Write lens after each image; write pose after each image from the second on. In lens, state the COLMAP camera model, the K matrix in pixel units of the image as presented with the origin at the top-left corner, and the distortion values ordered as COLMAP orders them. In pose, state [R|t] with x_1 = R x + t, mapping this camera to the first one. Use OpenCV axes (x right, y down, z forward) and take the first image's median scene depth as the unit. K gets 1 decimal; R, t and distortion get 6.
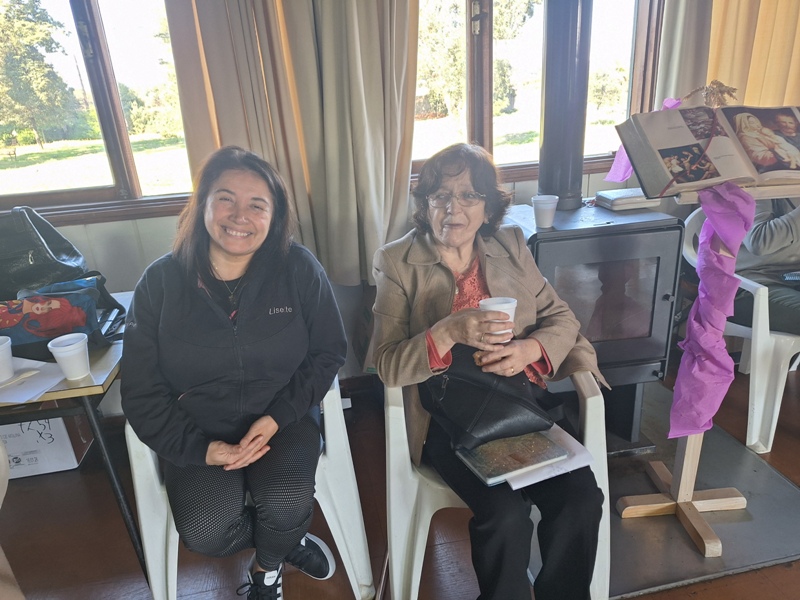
lens RADIAL K [[544.2, 0, 399.2], [0, 544.2, 313.5], [0, 0, 1]] dist [0.050822, -0.055349]
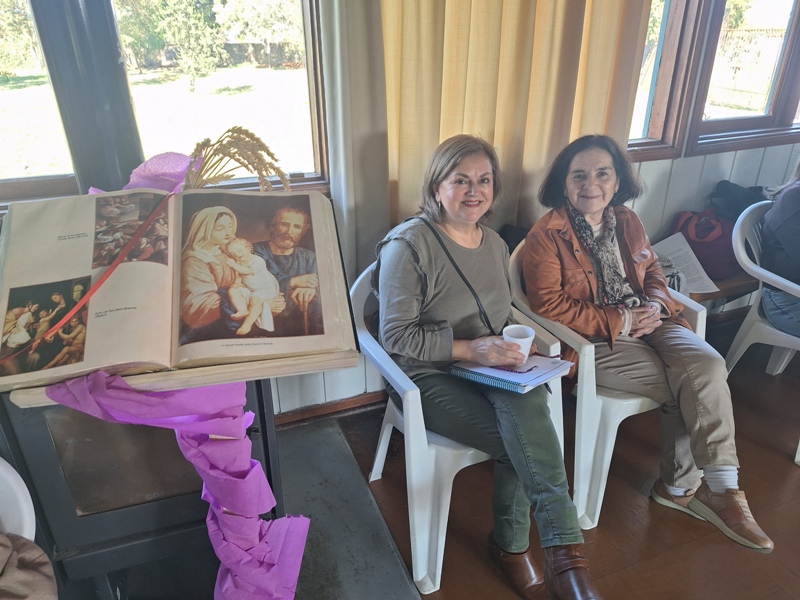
lens RADIAL K [[544.2, 0, 399.2], [0, 544.2, 313.5], [0, 0, 1]] dist [0.050822, -0.055349]
pose [[0.980574, -0.033934, 0.193191, 0.720141], [0.018372, 0.996481, 0.081781, -0.306320], [-0.195287, -0.076643, 0.977747, 0.414673]]
